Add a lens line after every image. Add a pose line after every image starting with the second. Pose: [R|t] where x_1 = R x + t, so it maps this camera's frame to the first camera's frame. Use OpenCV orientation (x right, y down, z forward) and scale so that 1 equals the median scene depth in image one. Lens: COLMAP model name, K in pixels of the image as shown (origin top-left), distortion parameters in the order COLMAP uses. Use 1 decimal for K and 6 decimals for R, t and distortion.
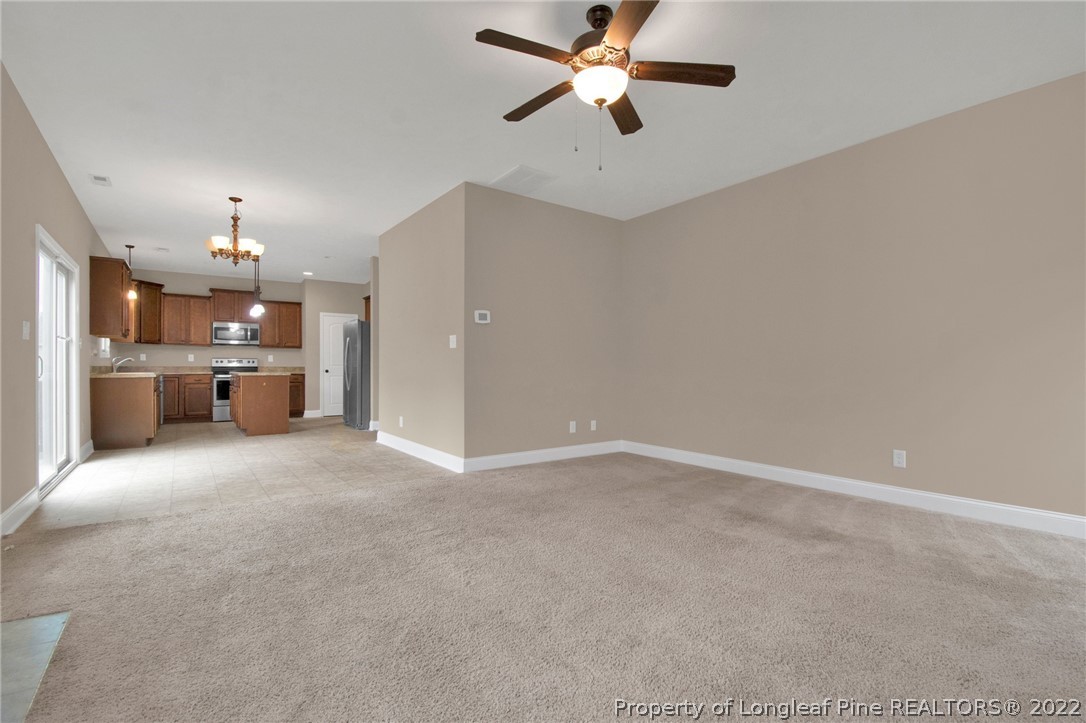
lens RADIAL K [[502.4, 0, 548.3], [0, 502.4, 363.3], [0, 0, 1]] dist [-0.003515, -0.001294]
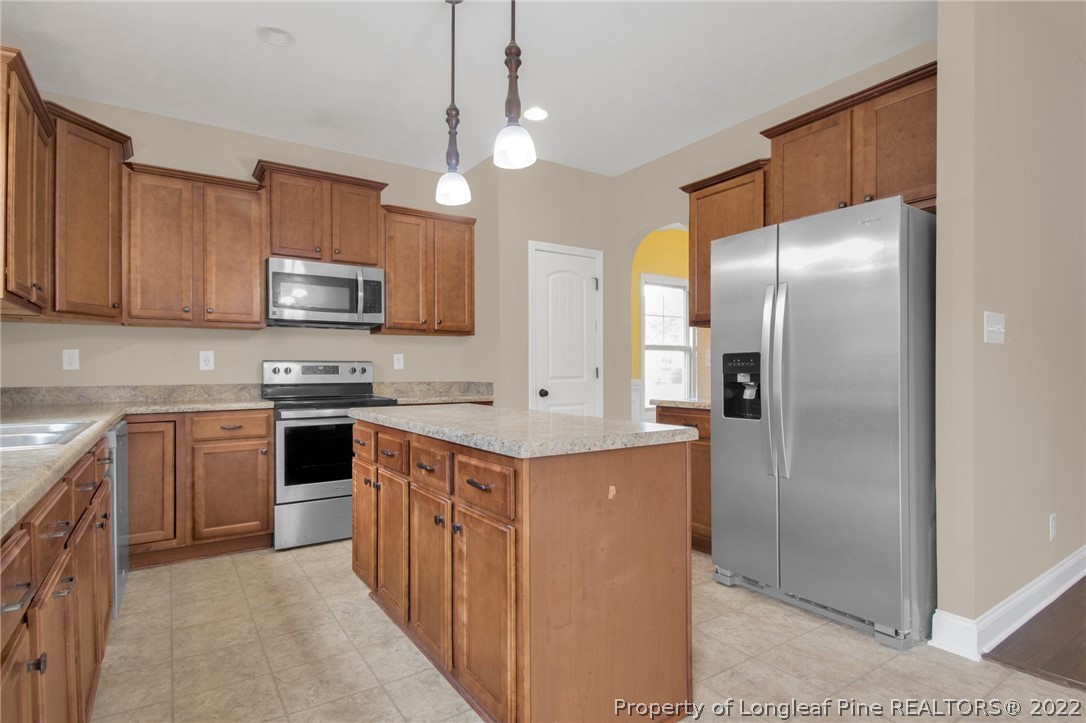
lens RADIAL K [[555.3, 0, 539.2], [0, 555.3, 366.6], [0, 0, 1]] dist [0.001447, 0.000213]
pose [[0.998834, -0.005960, -0.047914, -0.469675], [0.005917, 0.999982, -0.001046, -0.004954], [0.047919, 0.000761, 0.998851, 0.632249]]
